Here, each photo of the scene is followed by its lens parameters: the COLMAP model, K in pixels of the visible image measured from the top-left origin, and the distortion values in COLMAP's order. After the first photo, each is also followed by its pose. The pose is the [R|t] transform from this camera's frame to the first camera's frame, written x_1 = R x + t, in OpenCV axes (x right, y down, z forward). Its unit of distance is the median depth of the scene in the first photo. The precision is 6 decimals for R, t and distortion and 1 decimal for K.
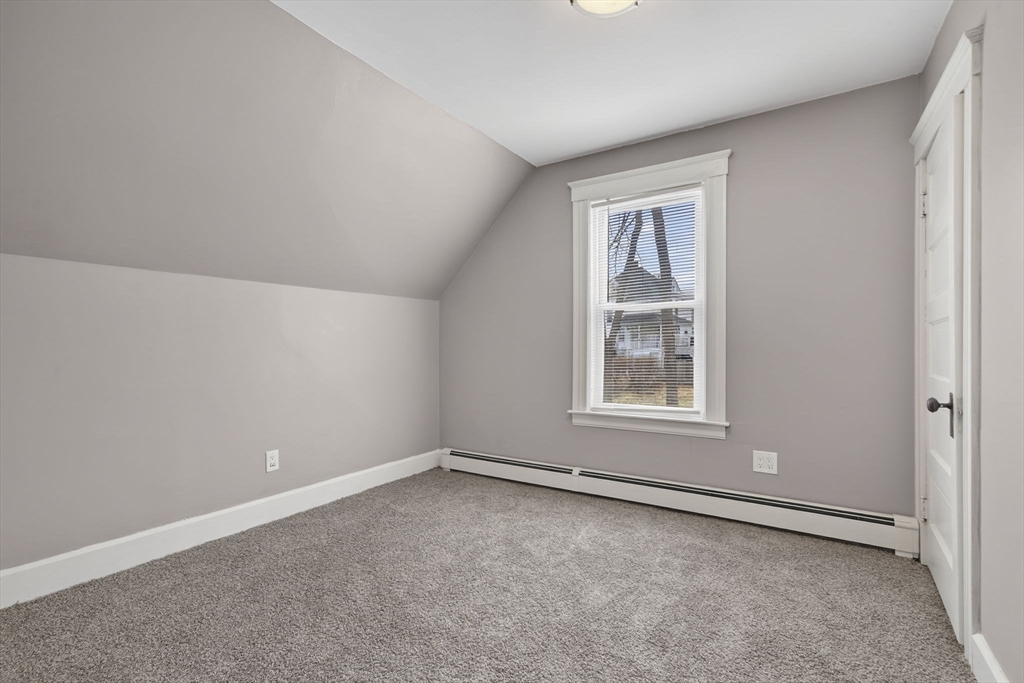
lens RADIAL K [[458.9, 0, 495.6], [0, 458.9, 346.0], [0, 0, 1]] dist [-0.000187, 0.000831]
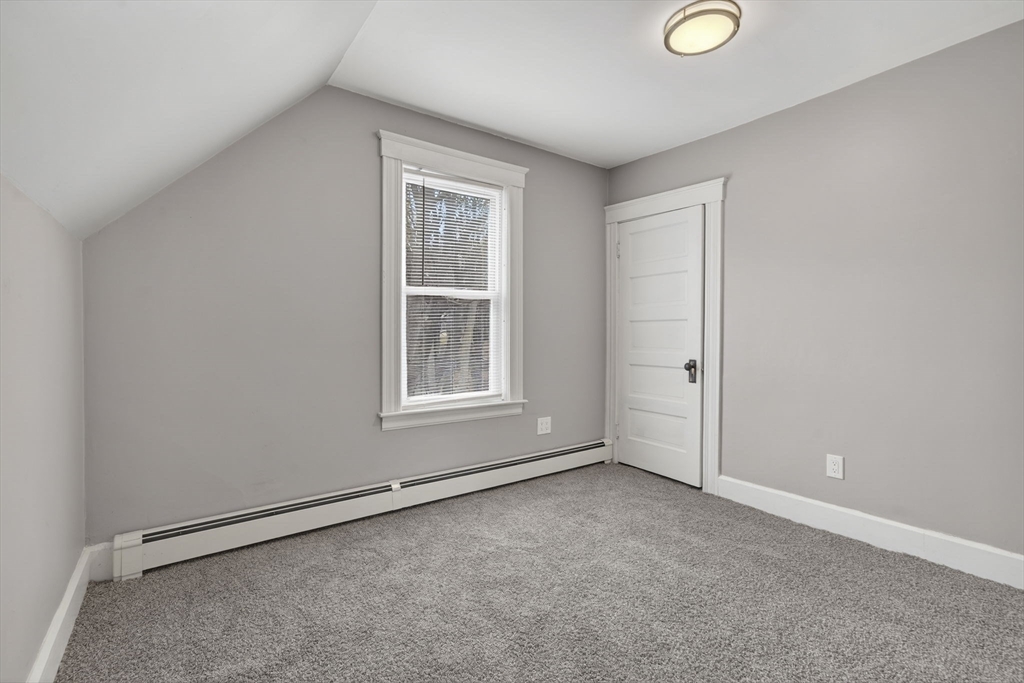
lens RADIAL K [[458.9, 0, 495.6], [0, 458.9, 346.0], [0, 0, 1]] dist [-0.000187, 0.000831]
pose [[0.353422, -0.016520, 0.935318, -0.631016], [-0.001083, 0.999836, 0.018069, 0.006694], [-0.935464, -0.007399, 0.353346, 0.643198]]
